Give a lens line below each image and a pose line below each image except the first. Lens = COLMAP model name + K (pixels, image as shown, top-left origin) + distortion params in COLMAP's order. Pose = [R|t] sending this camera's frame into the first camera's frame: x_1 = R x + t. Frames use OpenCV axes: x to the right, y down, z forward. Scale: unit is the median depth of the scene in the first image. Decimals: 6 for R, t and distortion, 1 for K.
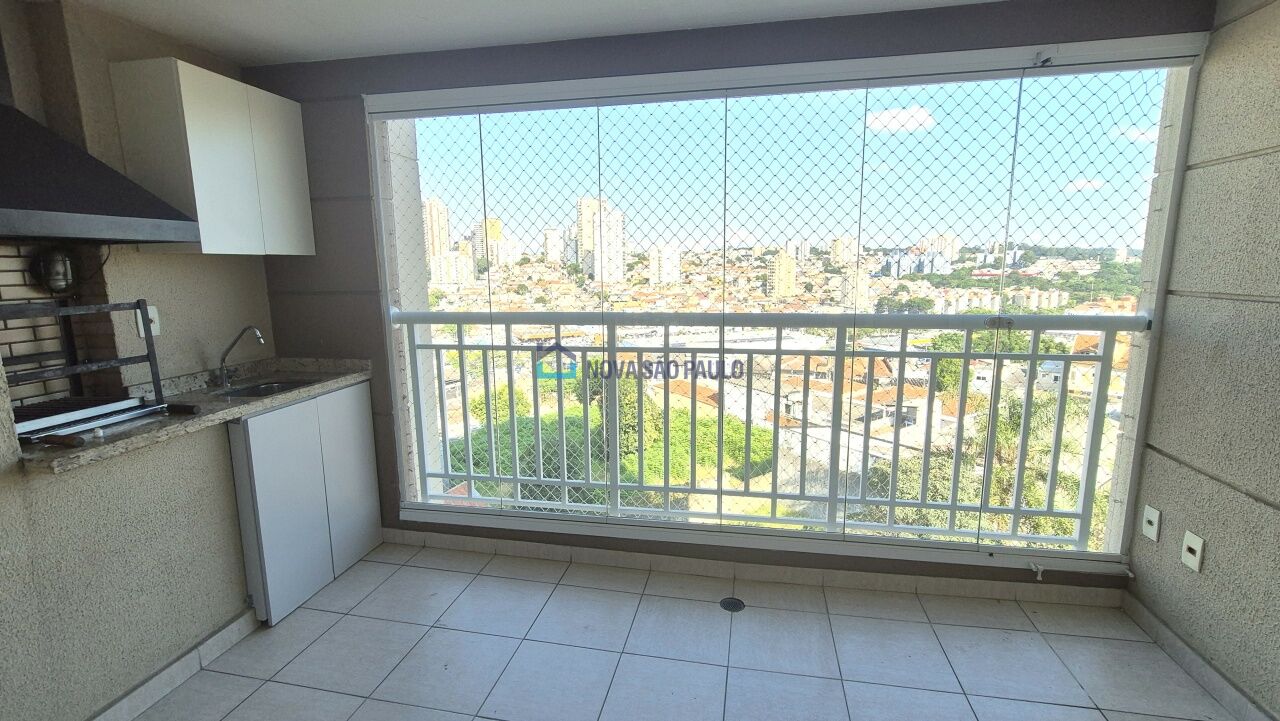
lens RADIAL K [[555.3, 0, 640.0], [0, 555.3, 360.5], [0, 0, 1]] dist [-0.009517, 0.000266]
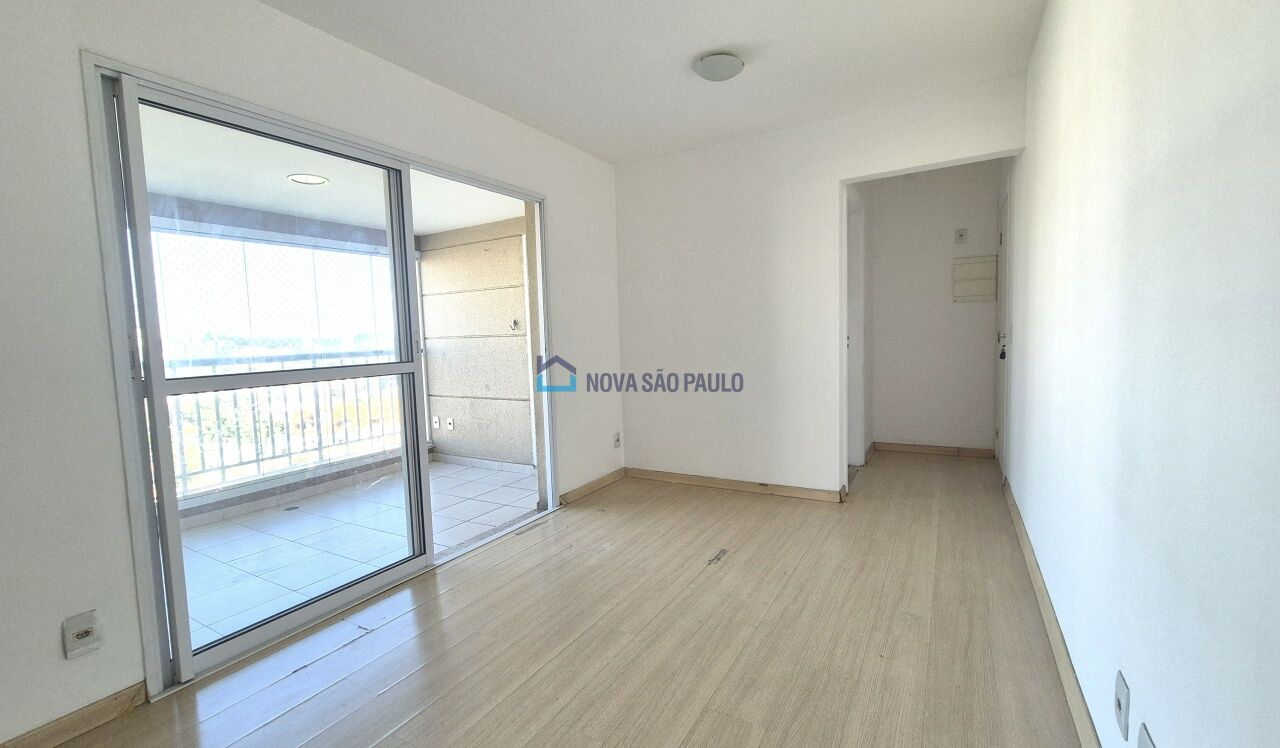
lens RADIAL K [[543.8, 0, 616.4], [0, 543.8, 374.5], [0, 0, 1]] dist [0.001780, 0.000766]
pose [[0.341829, -0.072267, 0.936980, -1.270322], [0.189465, 0.981865, 0.006608, 0.214828], [-0.920465, 0.175266, 0.349322, -0.802733]]
